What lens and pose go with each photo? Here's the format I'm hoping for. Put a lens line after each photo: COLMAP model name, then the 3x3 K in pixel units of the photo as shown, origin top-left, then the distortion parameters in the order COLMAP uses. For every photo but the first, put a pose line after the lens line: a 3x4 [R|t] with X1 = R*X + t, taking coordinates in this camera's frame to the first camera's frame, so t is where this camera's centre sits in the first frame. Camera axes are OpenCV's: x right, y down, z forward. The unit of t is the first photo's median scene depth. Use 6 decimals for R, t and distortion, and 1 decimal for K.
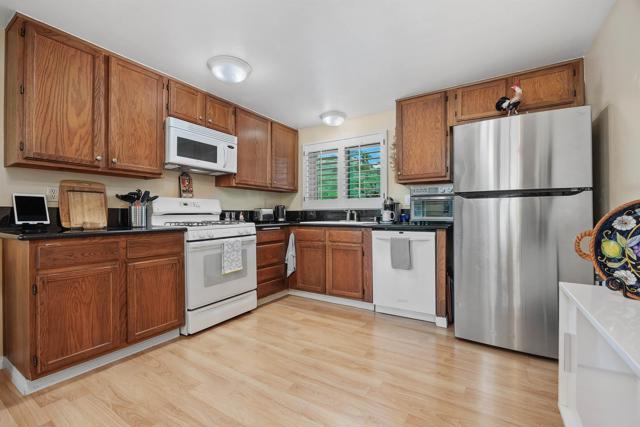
lens RADIAL K [[281.9, 0, 317.0], [0, 281.9, 216.3], [0, 0, 1]] dist [-0.002643, -0.000231]
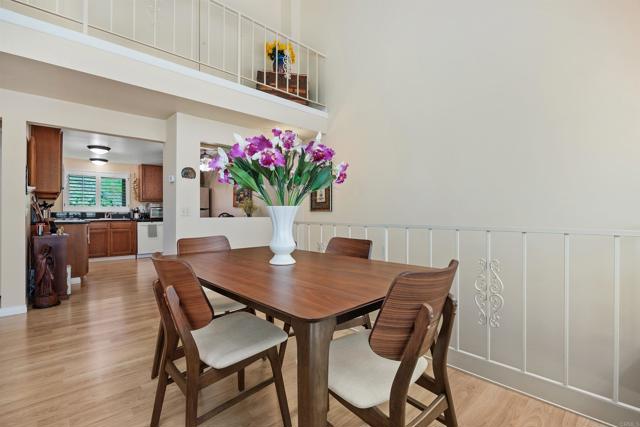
lens RADIAL K [[300.2, 0, 320.0], [0, 300.2, 213.5], [0, 0, 1]] dist [-0.011485, -0.000102]
pose [[0.252390, 0.001502, 0.967624, -1.853096], [0.006266, 0.999975, -0.003187, -0.002754], [-0.967605, 0.006867, 0.252374, -1.084099]]
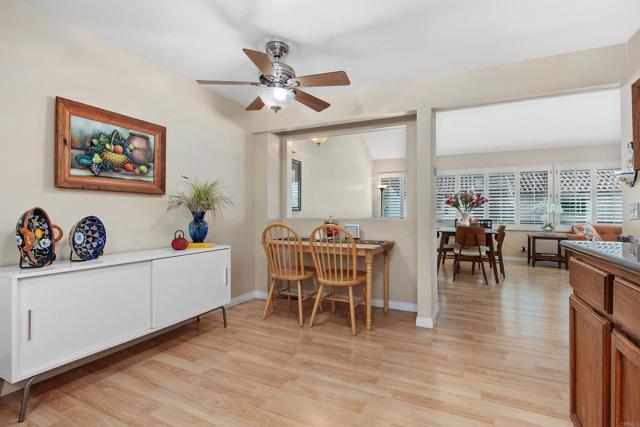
lens RADIAL K [[306.5, 0, 317.6], [0, 306.5, 212.6], [0, 0, 1]] dist [-0.005216, -0.000559]
pose [[-0.994753, -0.000801, -0.102303, -0.117040], [-0.001087, 0.999996, 0.002736, -0.013307], [0.102301, 0.002833, -0.994749, 1.000337]]
